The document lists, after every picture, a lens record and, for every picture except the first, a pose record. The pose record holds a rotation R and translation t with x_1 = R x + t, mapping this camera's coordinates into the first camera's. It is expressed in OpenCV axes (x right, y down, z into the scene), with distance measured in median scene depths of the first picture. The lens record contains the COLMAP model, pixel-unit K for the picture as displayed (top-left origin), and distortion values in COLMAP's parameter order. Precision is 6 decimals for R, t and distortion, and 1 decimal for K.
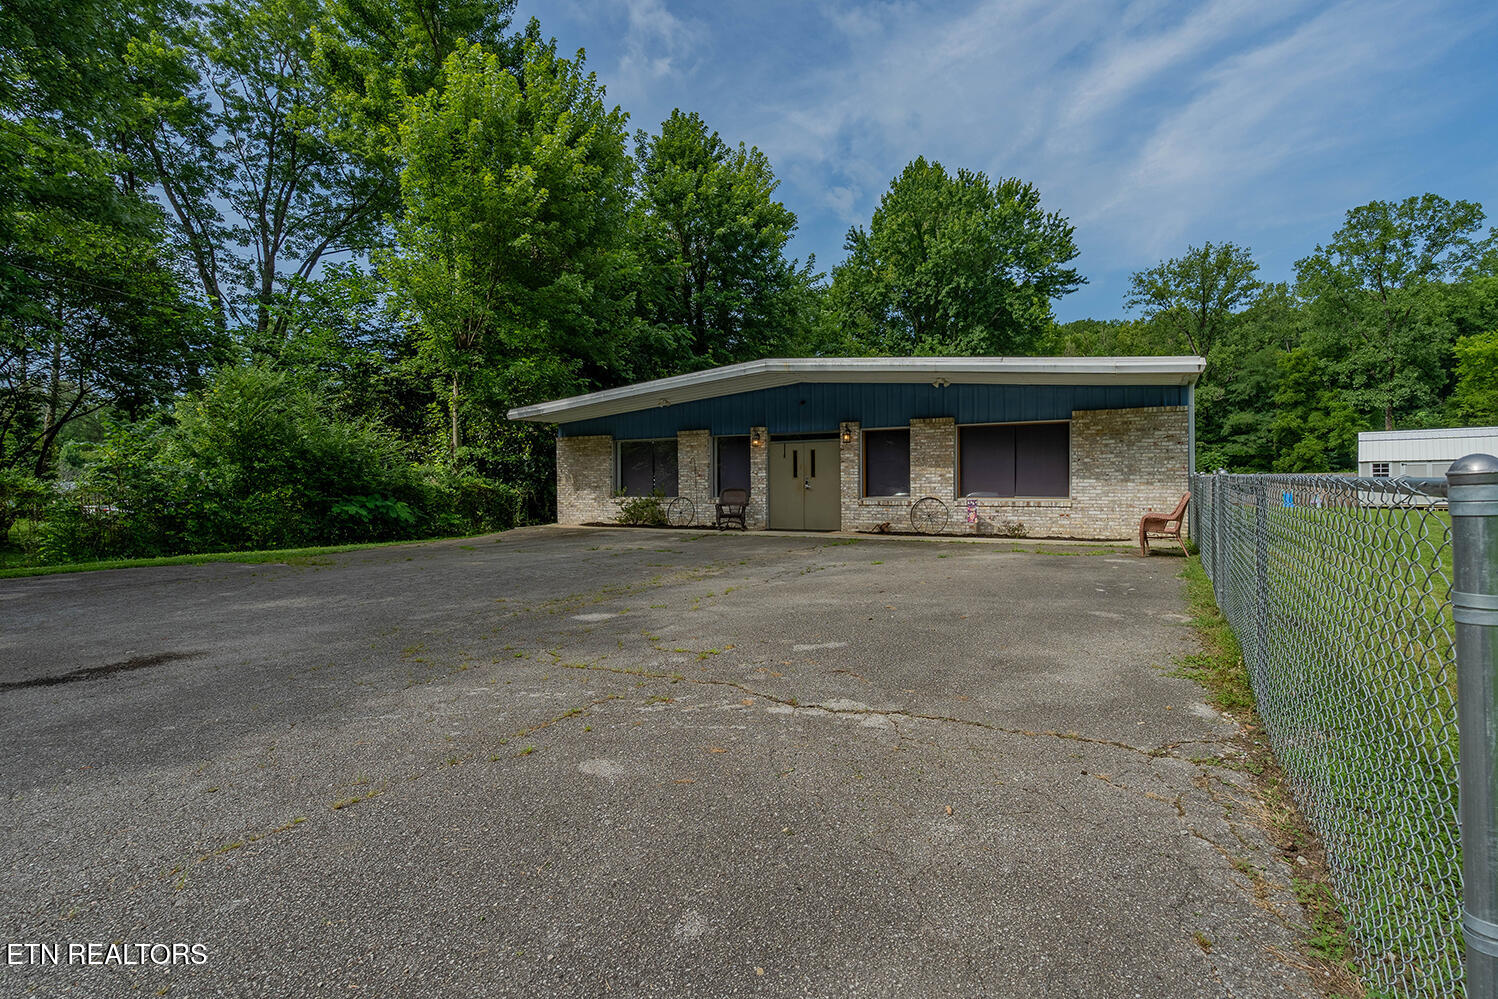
lens RADIAL K [[691.1, 0, 749.6], [0, 691.1, 504.9], [0, 0, 1]] dist [0.004897, -0.003872]
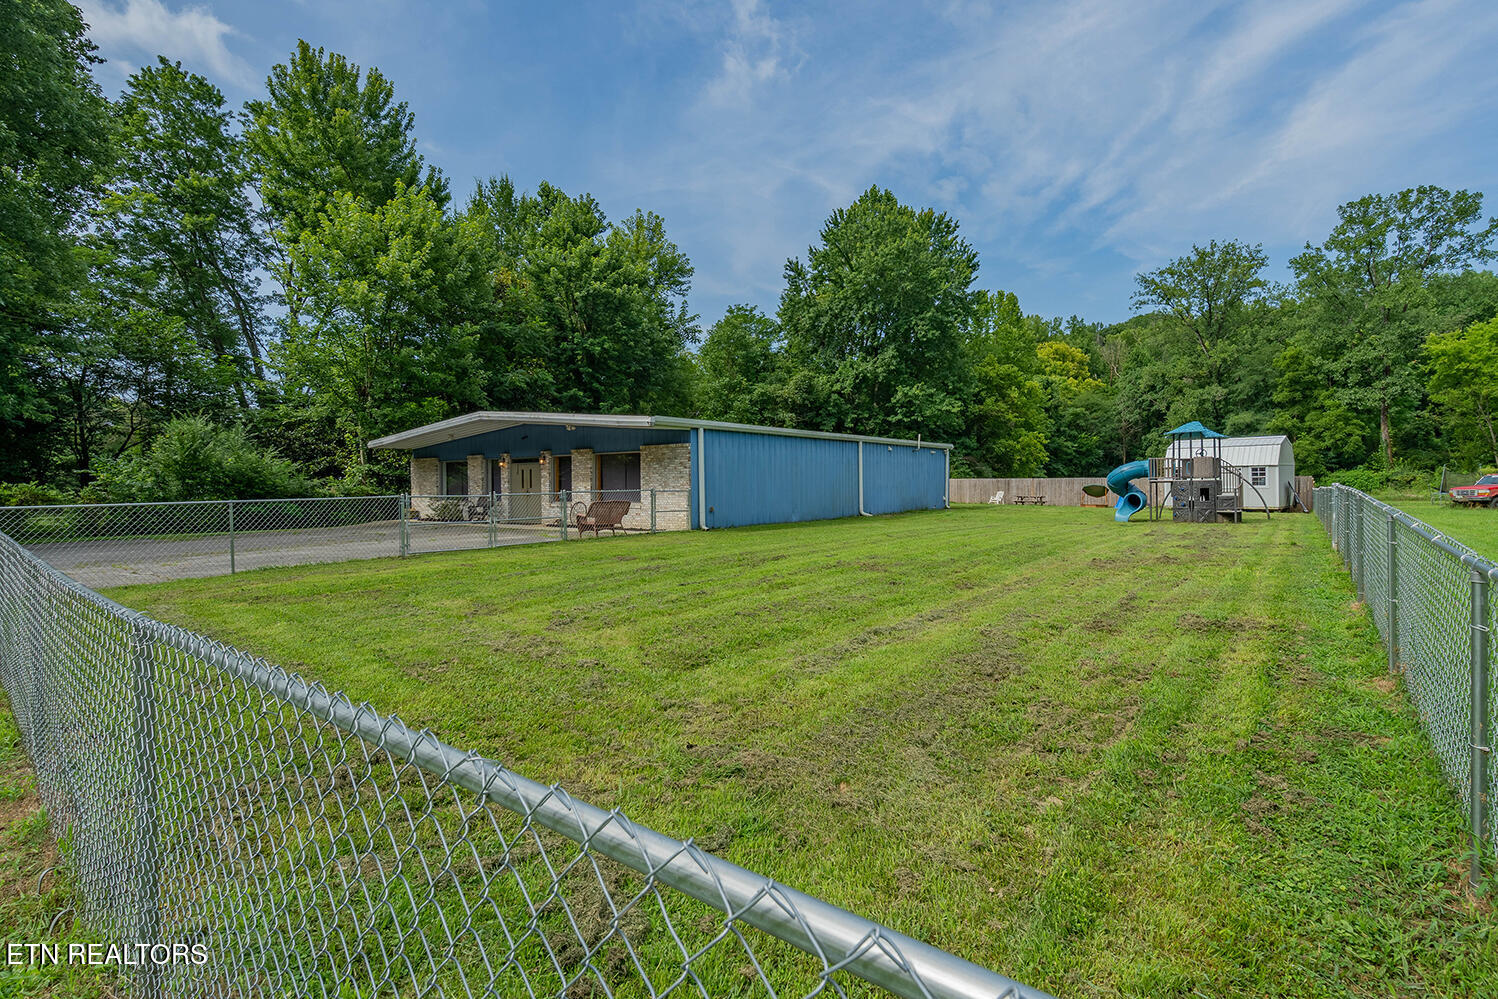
lens RADIAL K [[691.1, 0, 750.5], [0, 691.1, 501.2], [0, 0, 1]] dist [0.004897, -0.003872]
pose [[0.990033, 0.001380, -0.140826, 0.540033], [-0.001873, 0.999993, -0.003372, -0.005559], [0.140820, 0.003602, 0.990029, -0.272279]]
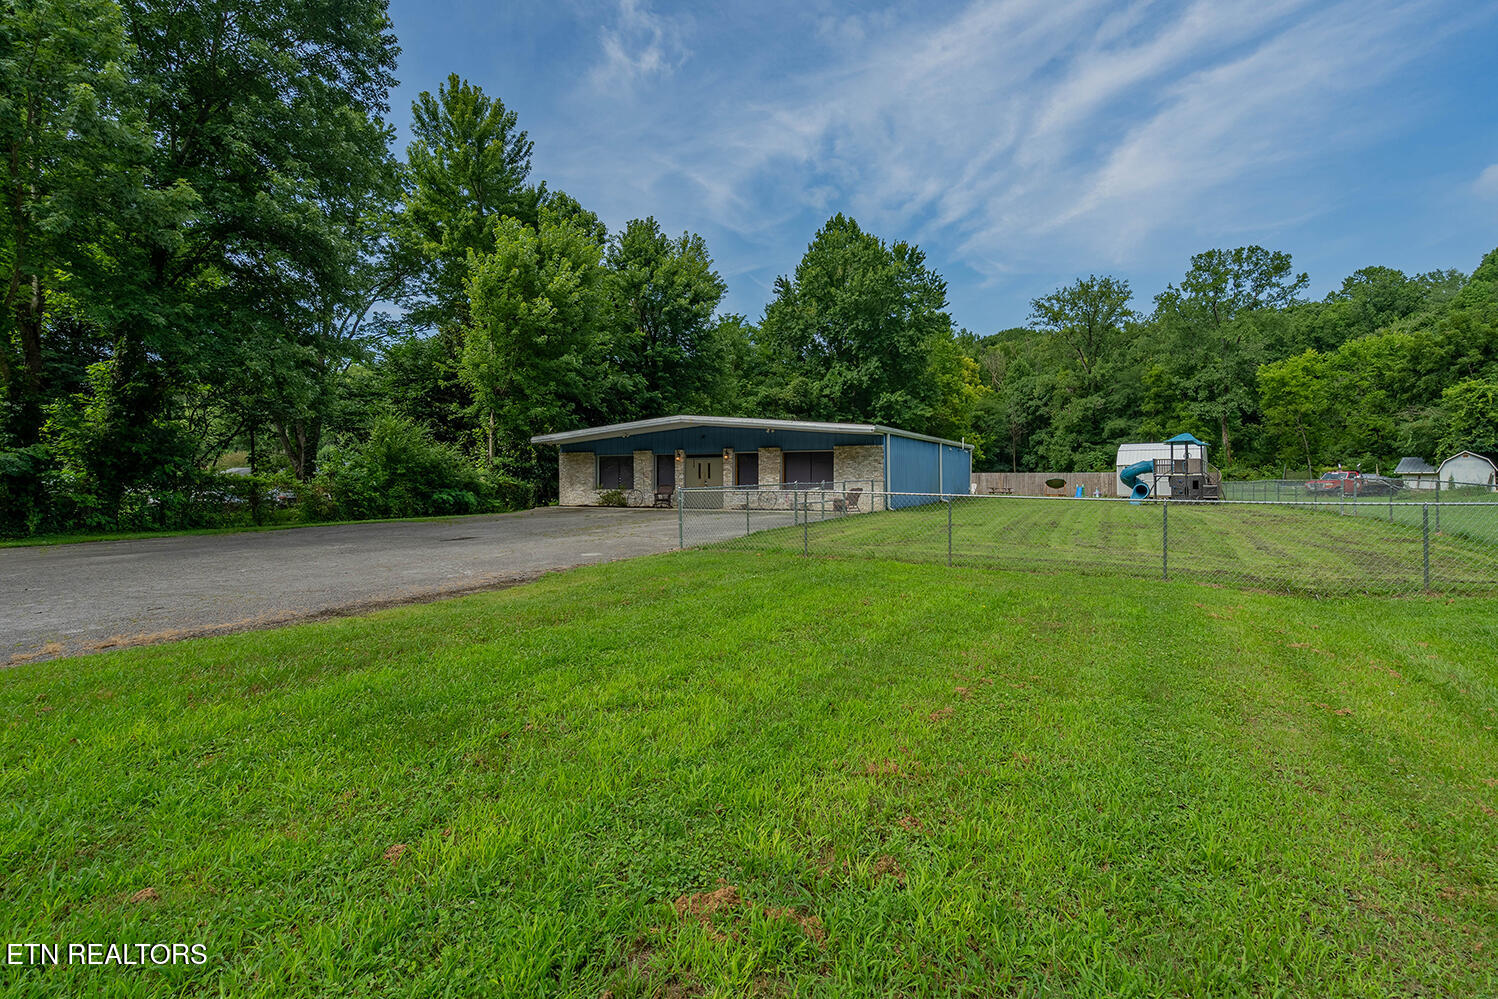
lens RADIAL K [[691.1, 0, 752.4], [0, 691.1, 489.4], [0, 0, 1]] dist [0.004897, -0.003872]
pose [[0.998775, 0.001846, 0.049454, 0.081859], [-0.001311, 0.999940, -0.010845, 0.005116], [-0.049471, 0.010767, 0.998718, -0.558266]]
